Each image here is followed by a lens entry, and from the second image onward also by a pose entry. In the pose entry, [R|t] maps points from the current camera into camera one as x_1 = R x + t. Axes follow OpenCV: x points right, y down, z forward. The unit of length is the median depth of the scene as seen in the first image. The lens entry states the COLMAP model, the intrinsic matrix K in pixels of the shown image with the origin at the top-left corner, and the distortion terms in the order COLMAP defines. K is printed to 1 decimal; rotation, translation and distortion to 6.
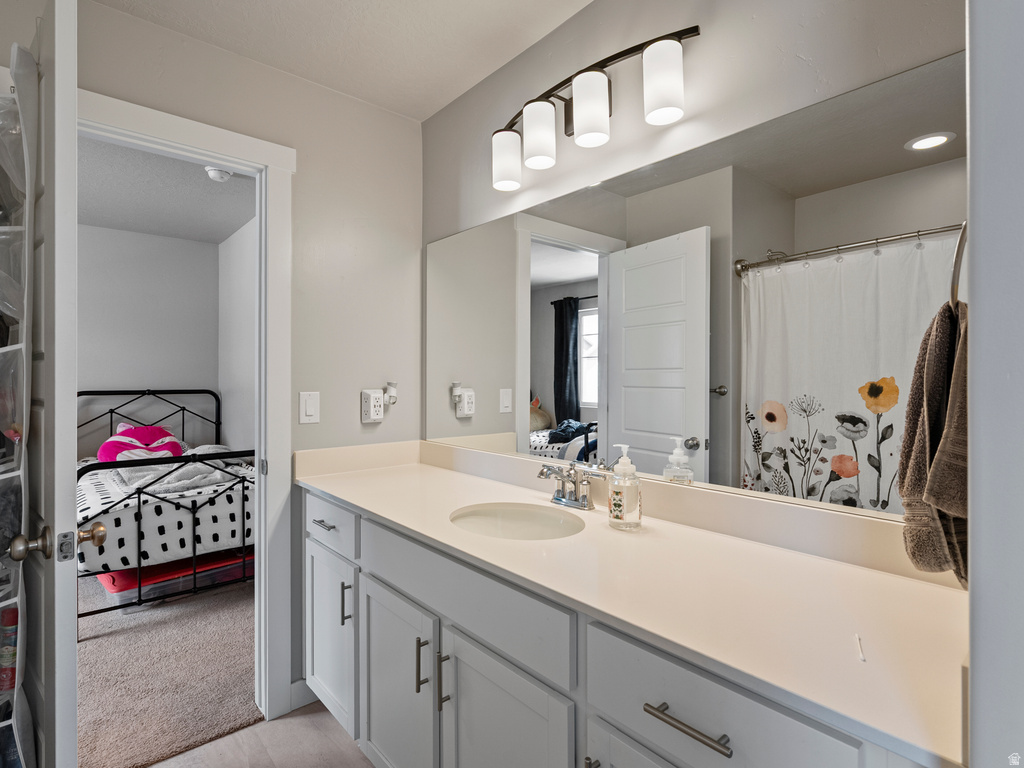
lens RADIAL K [[518.6, 0, 506.2], [0, 518.6, 374.6], [0, 0, 1]] dist [-0.007051, 0.001787]
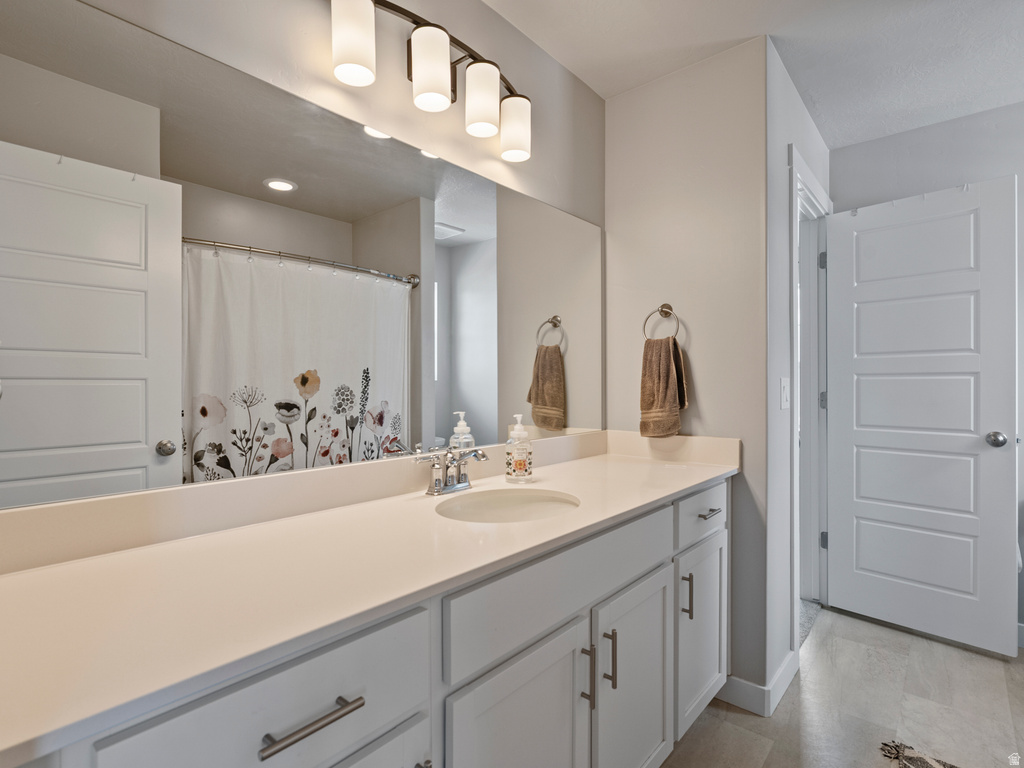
lens RADIAL K [[518.6, 0, 505.3], [0, 518.6, 387.0], [0, 0, 1]] dist [-0.007051, 0.001787]
pose [[-0.139919, -0.005912, 0.990145, -0.526473], [0.000819, 0.999981, 0.006086, 0.036314], [-0.990163, 0.001663, -0.139912, 0.661130]]
